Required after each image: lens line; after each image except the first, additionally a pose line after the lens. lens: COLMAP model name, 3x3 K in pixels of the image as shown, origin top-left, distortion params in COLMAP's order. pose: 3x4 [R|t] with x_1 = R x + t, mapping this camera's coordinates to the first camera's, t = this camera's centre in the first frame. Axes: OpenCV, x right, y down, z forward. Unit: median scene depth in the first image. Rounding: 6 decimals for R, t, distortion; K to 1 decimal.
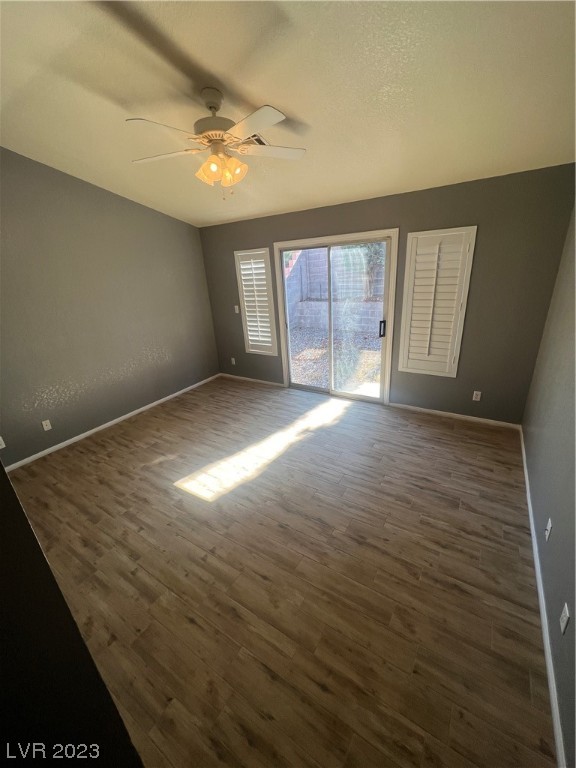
lens RADIAL K [[306.9, 0, 290.1], [0, 306.9, 382.8], [0, 0, 1]] dist [-0.000584, 0.000451]
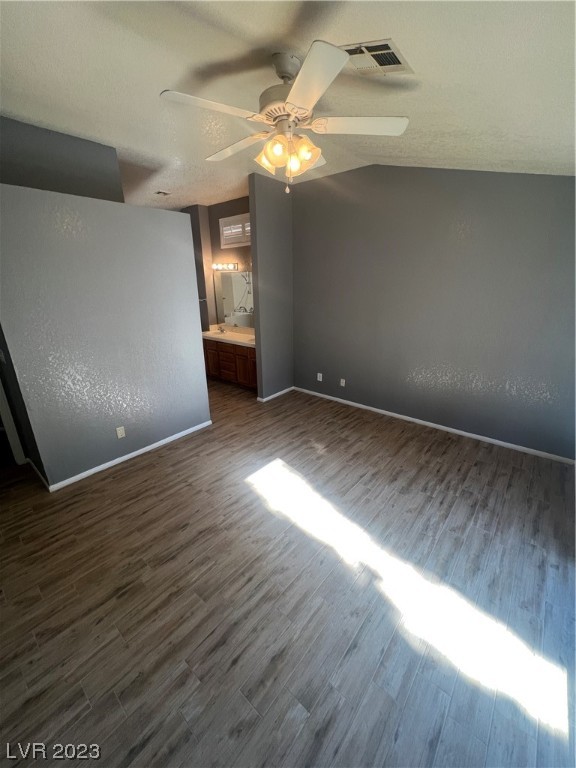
lens RADIAL K [[306.9, 0, 290.1], [0, 306.9, 382.8], [0, 0, 1]] dist [-0.000584, 0.000451]
pose [[-0.133369, 0.380579, -0.915081, 0.576074], [-0.336342, 0.851150, 0.403011, -0.401217], [0.932248, 0.361529, 0.014488, 0.948086]]
